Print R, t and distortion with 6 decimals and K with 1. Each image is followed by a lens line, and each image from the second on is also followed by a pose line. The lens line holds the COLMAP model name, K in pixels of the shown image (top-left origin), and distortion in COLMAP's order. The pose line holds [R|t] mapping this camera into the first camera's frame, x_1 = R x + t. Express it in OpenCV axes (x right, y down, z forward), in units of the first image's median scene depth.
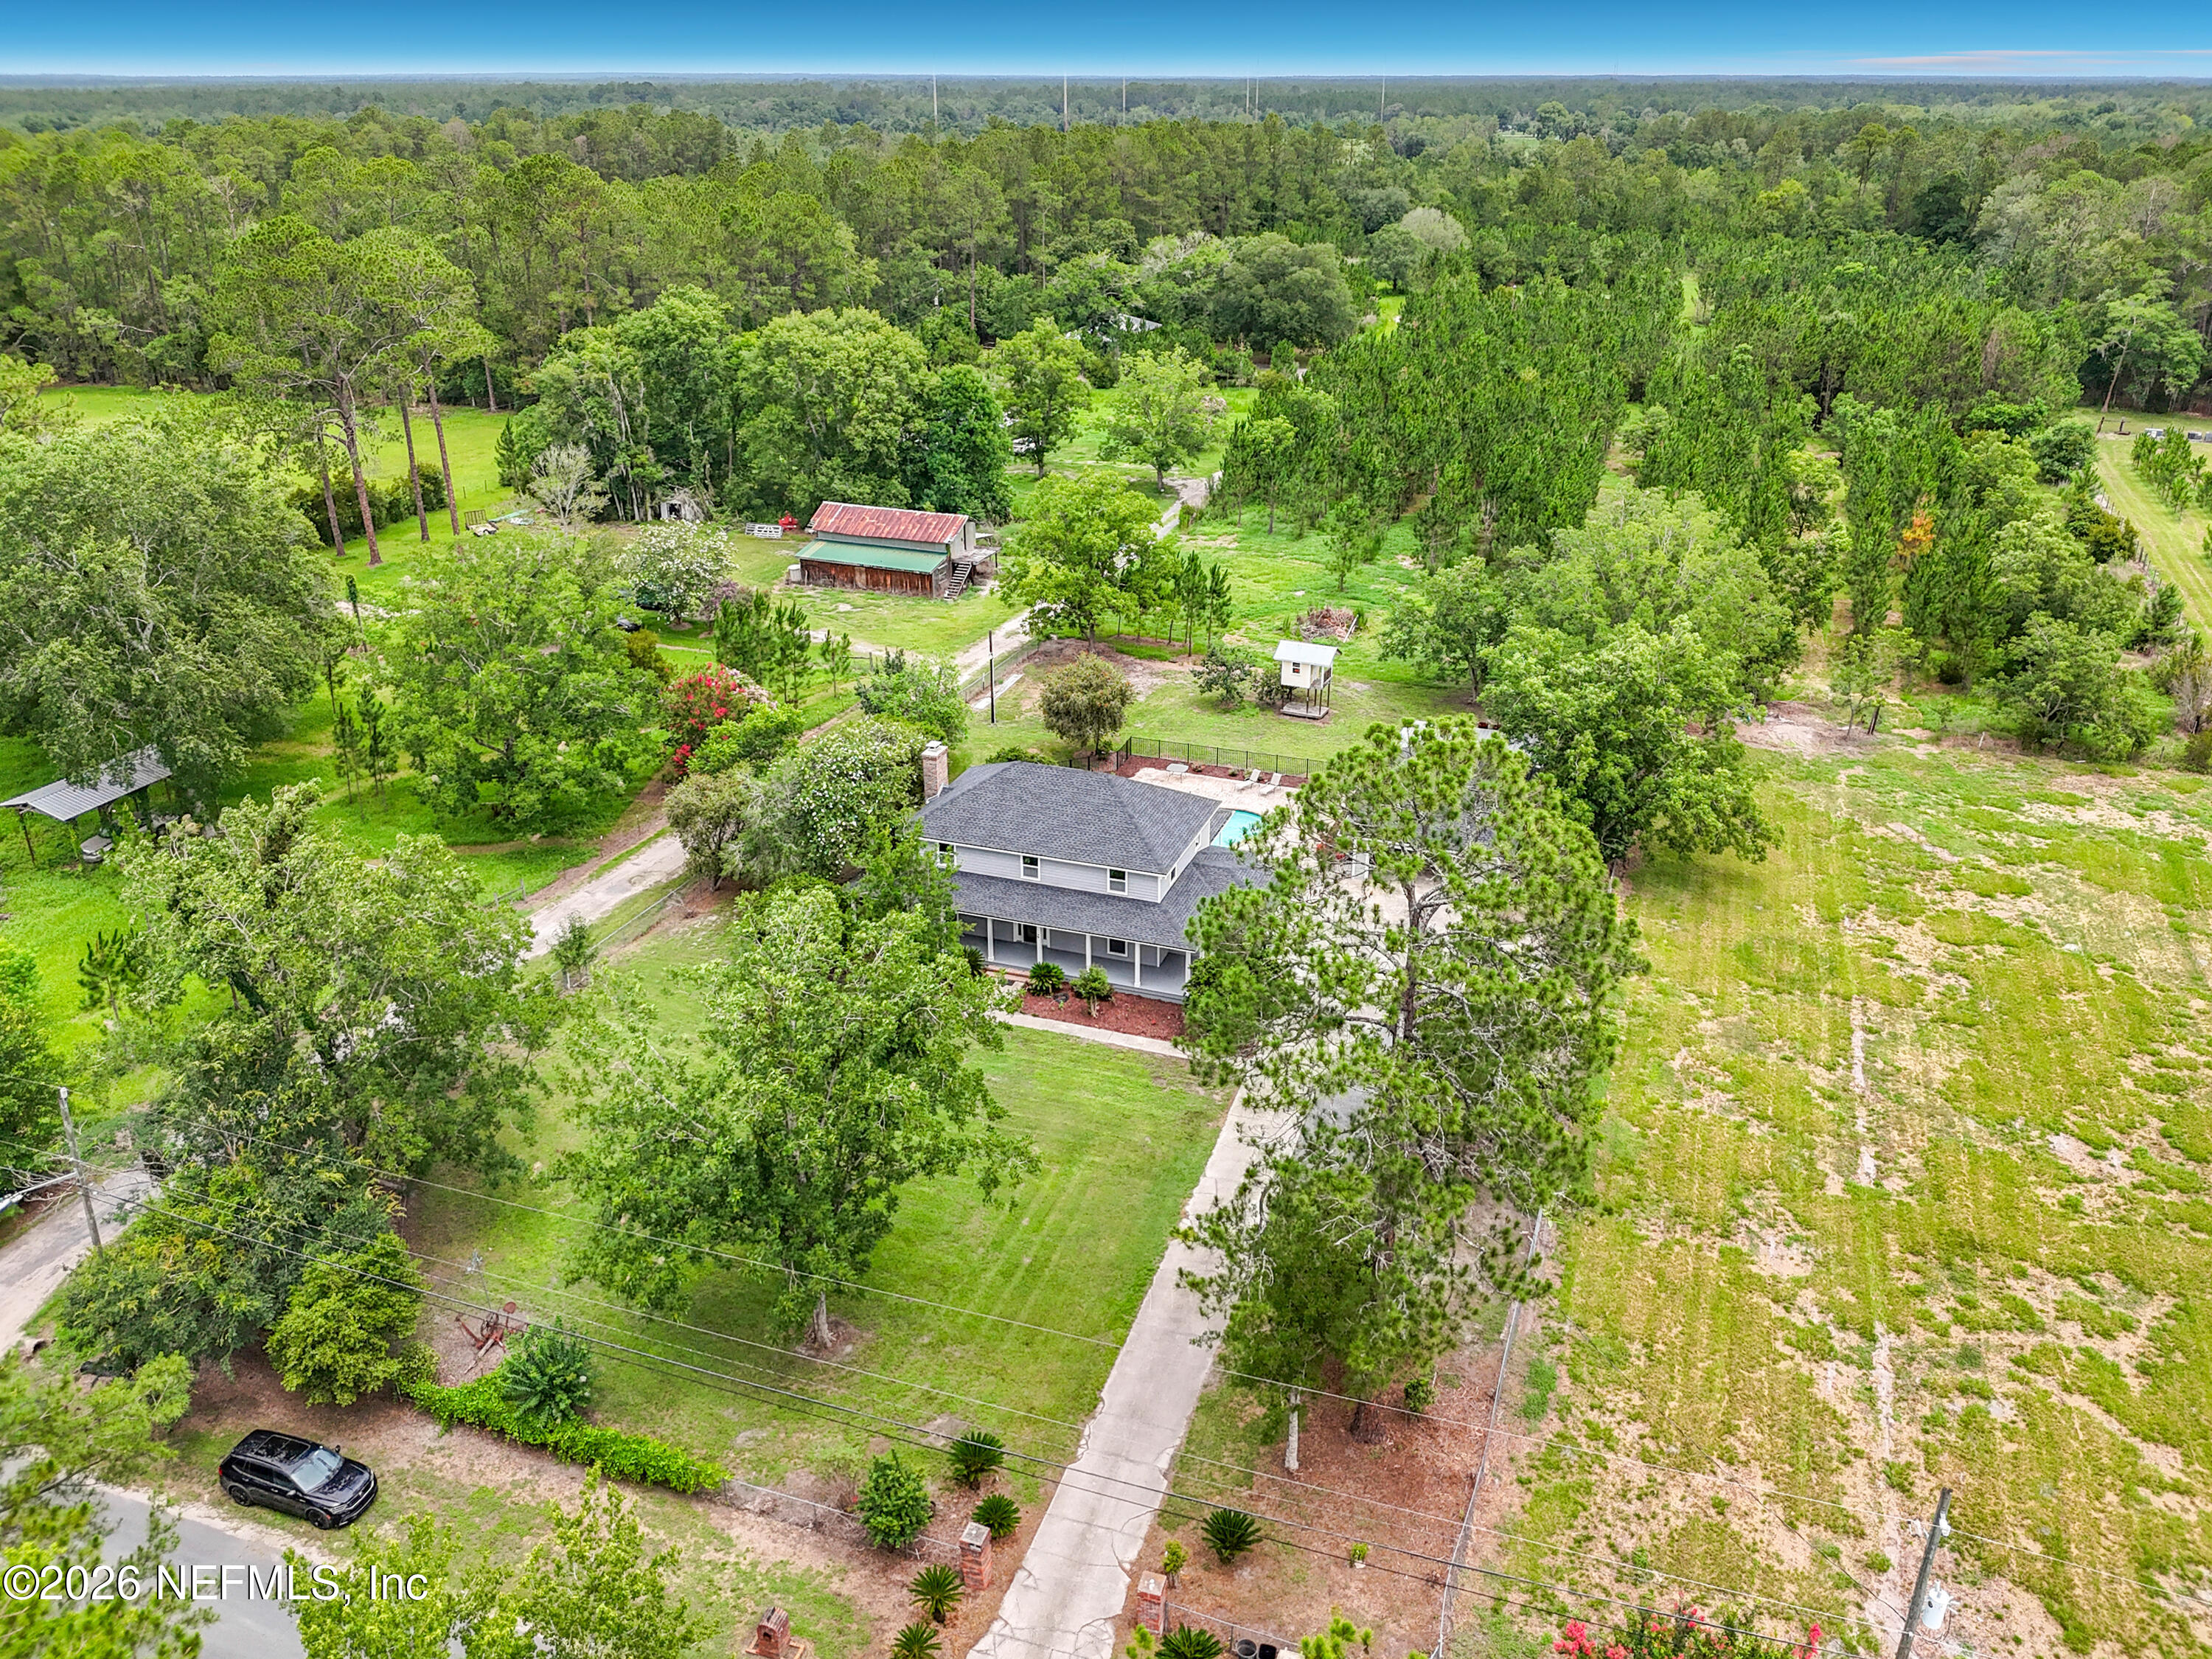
lens RADIAL K [[1649.1, 0, 1106.0], [0, 1649.1, 829.5], [0, 0, 1]] dist [0.054365, -0.078545]
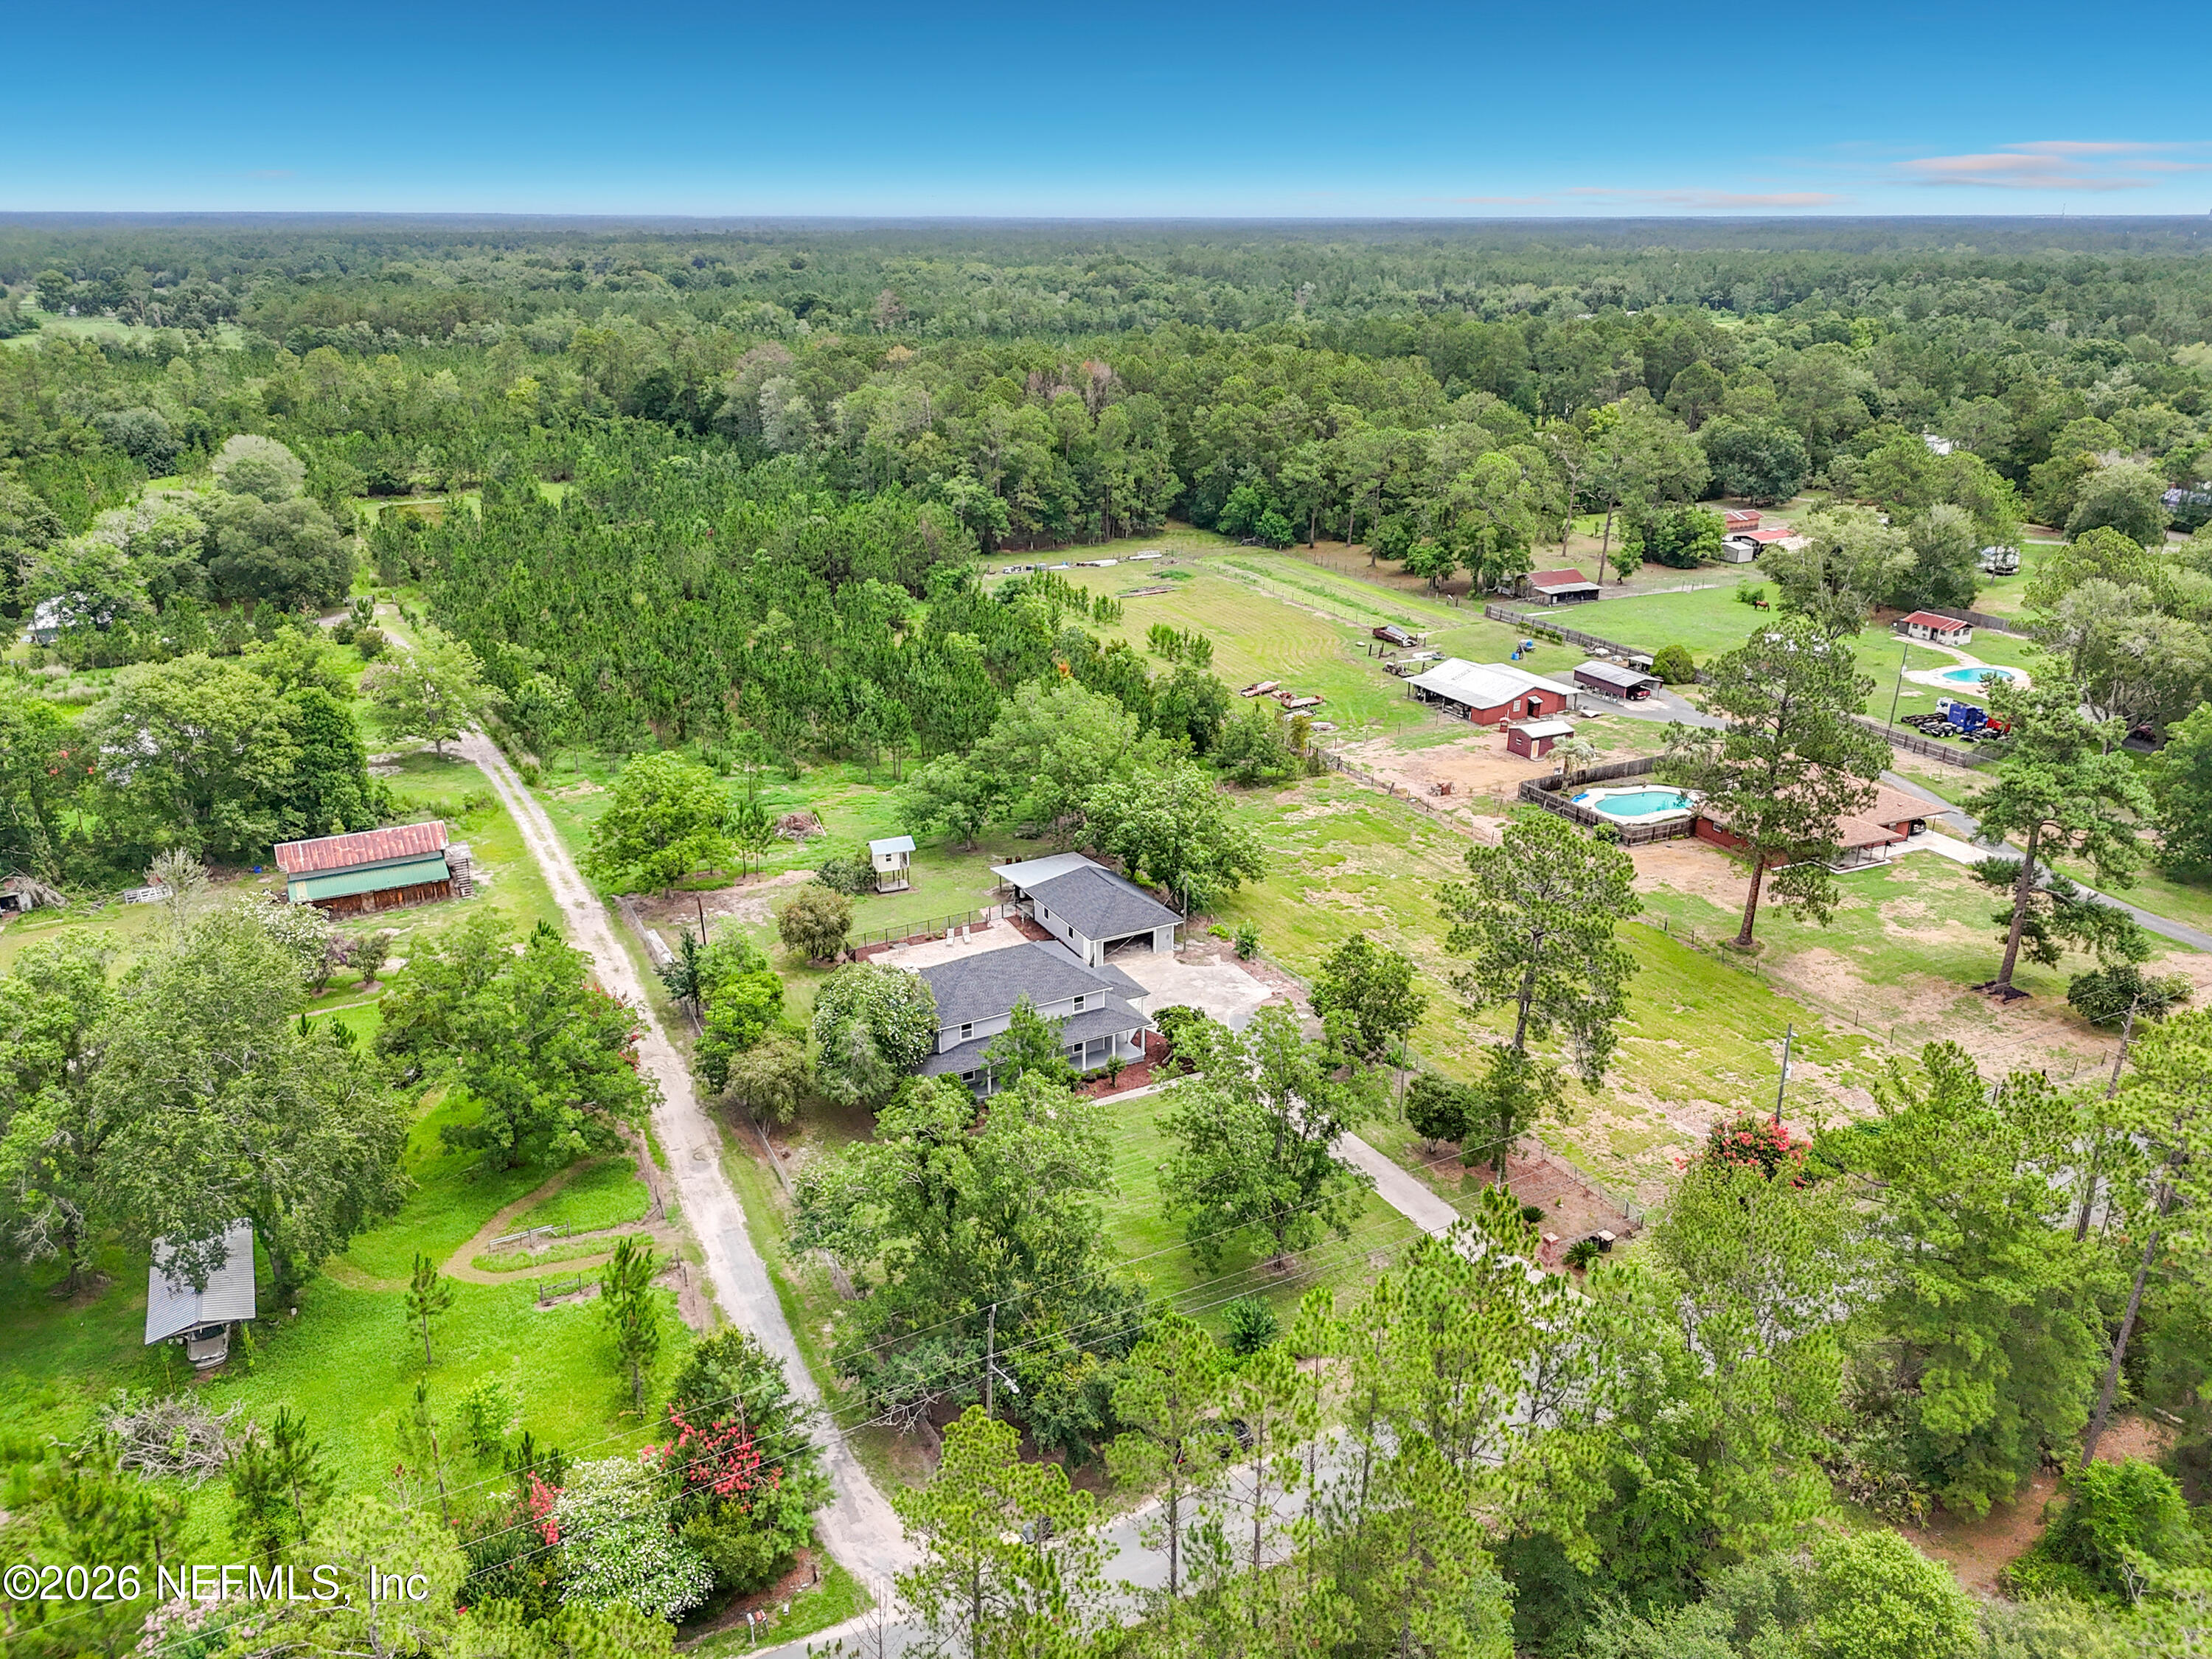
lens RADIAL K [[1616.4, 0, 1102.7], [0, 1616.4, 884.1], [0, 0, 1]] dist [0.078937, -0.084805]
pose [[0.666050, -0.283102, 0.690095, -0.637755], [0.308221, 0.946953, 0.090992, -0.132181], [-0.679247, 0.152096, 0.717976, -0.075698]]
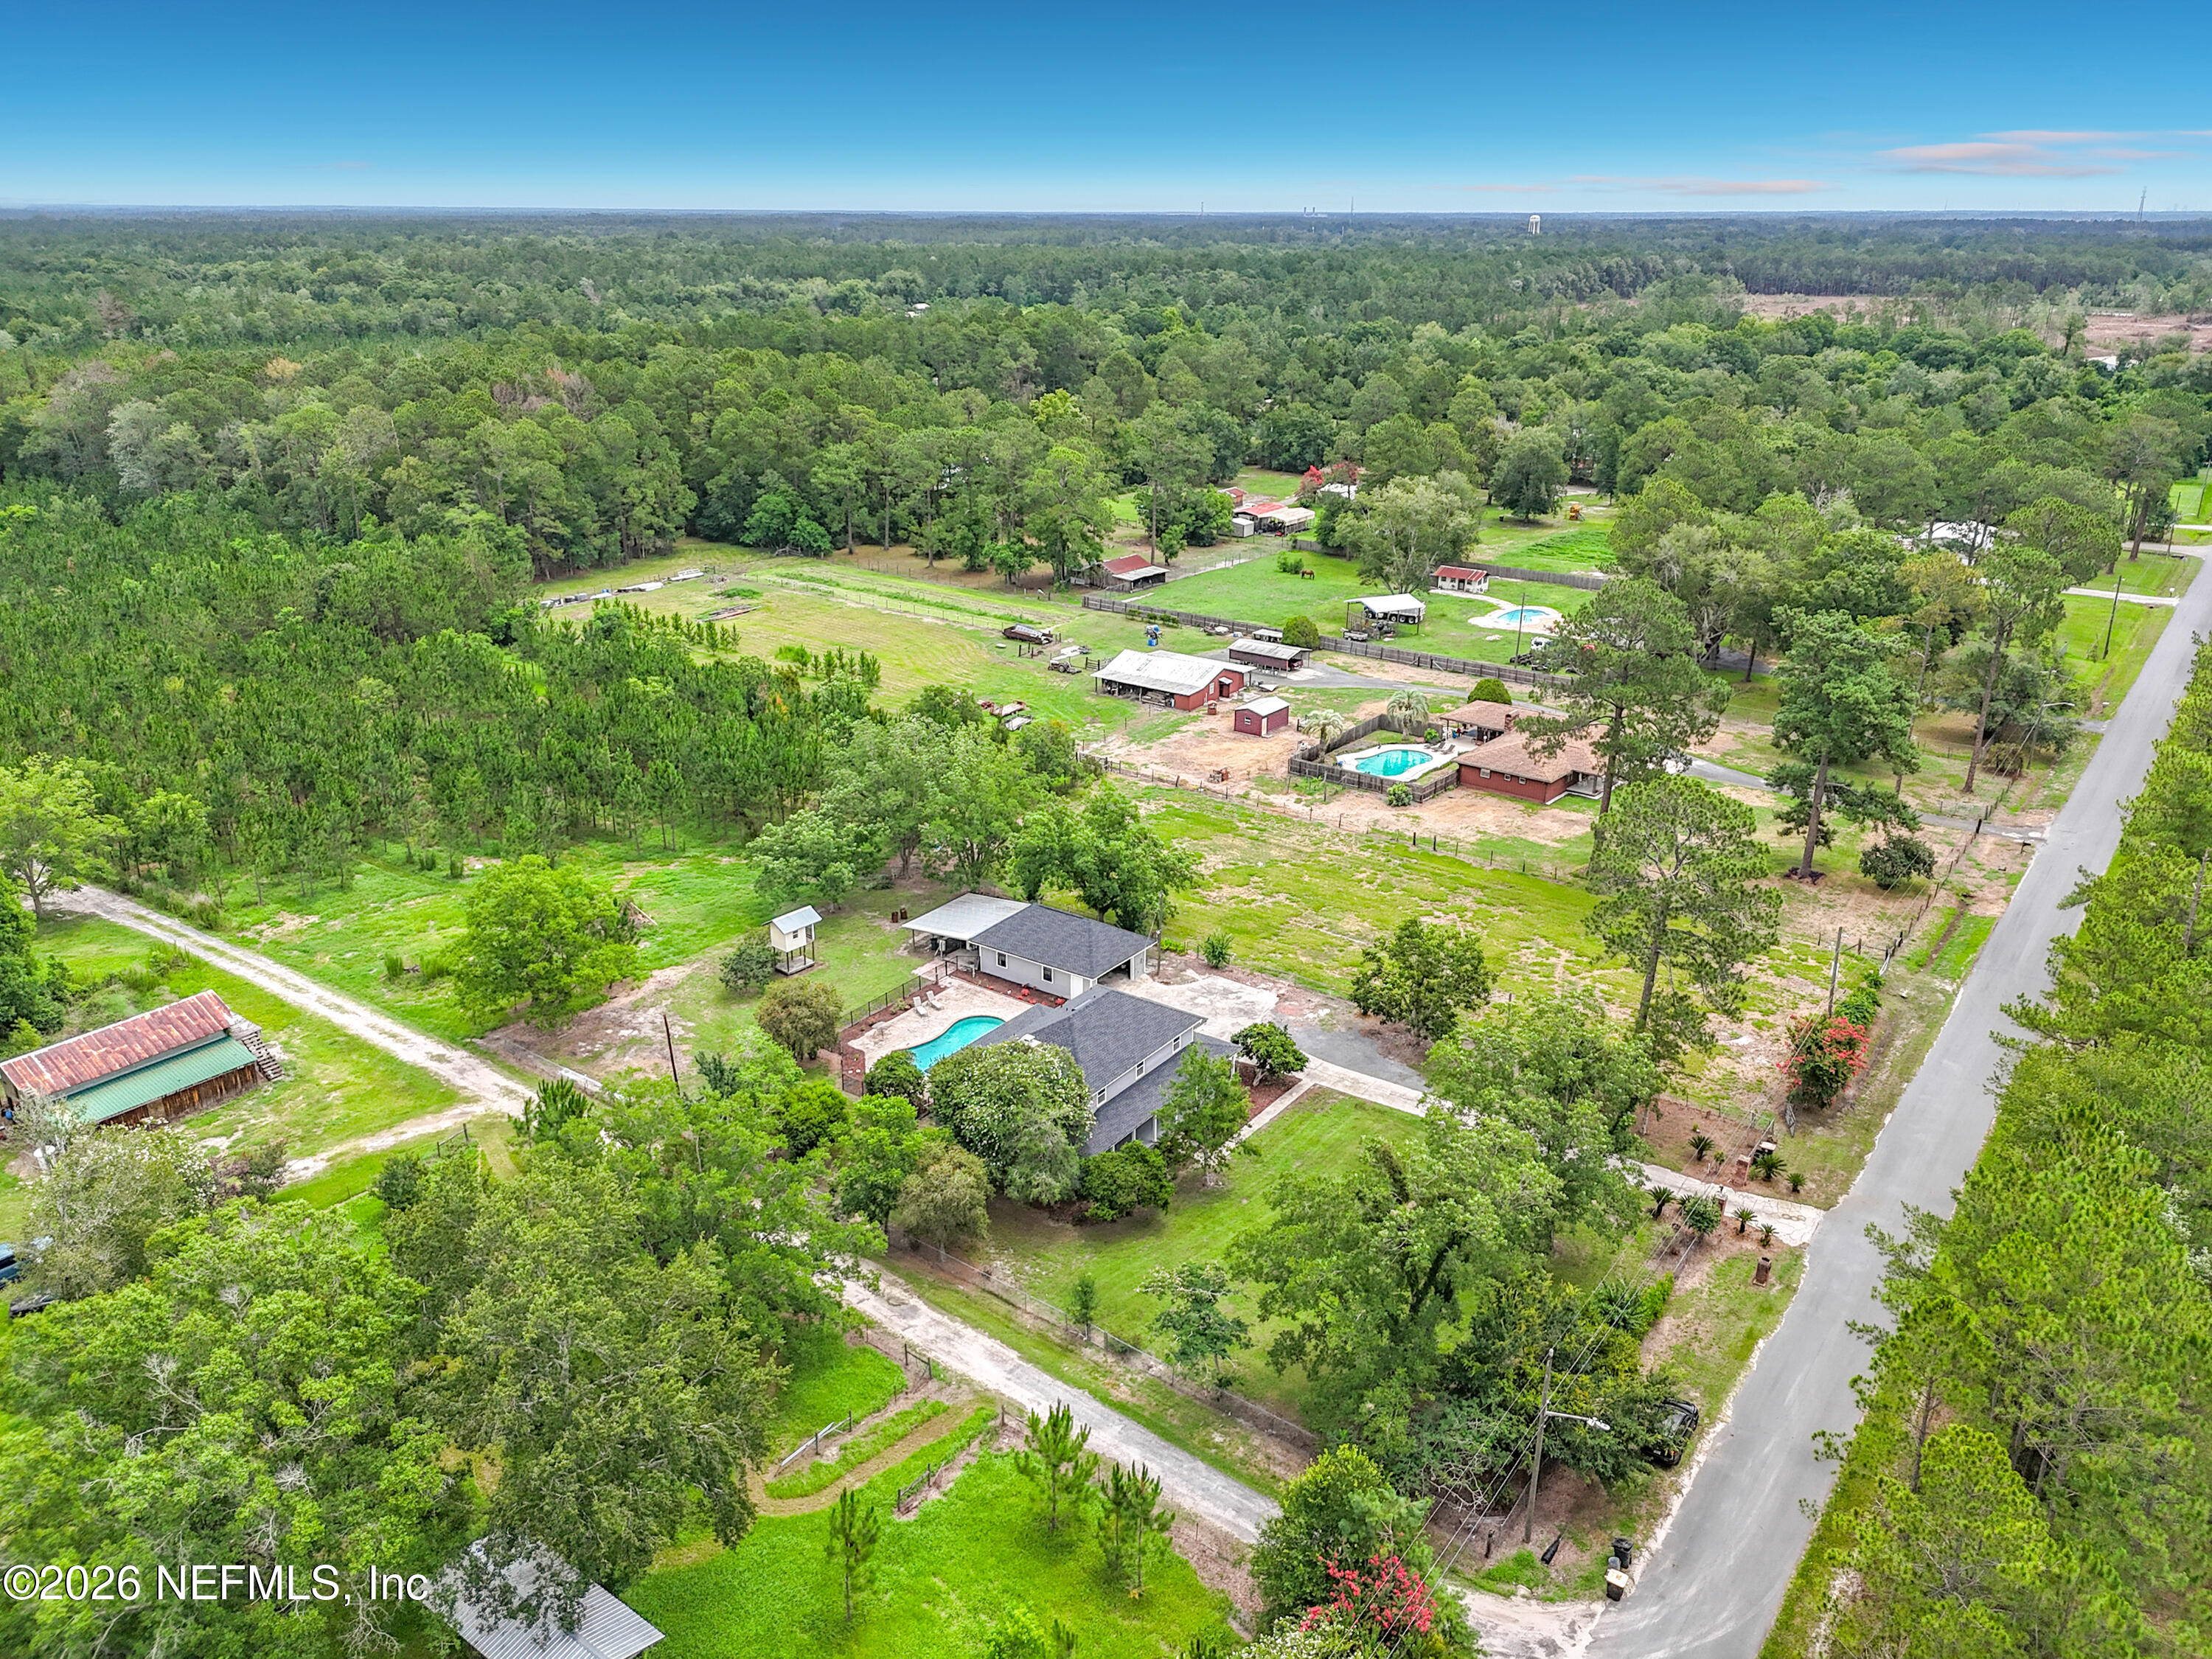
lens RADIAL K [[1632.4, 0, 1101.2], [0, 1632.4, 872.2], [0, 0, 1]] dist [0.092359, -0.116409]
pose [[0.274314, -0.359873, 0.891764, -0.810323], [0.397232, 0.886926, 0.235729, -0.305637], [-0.875762, 0.289574, 0.386250, 0.290596]]
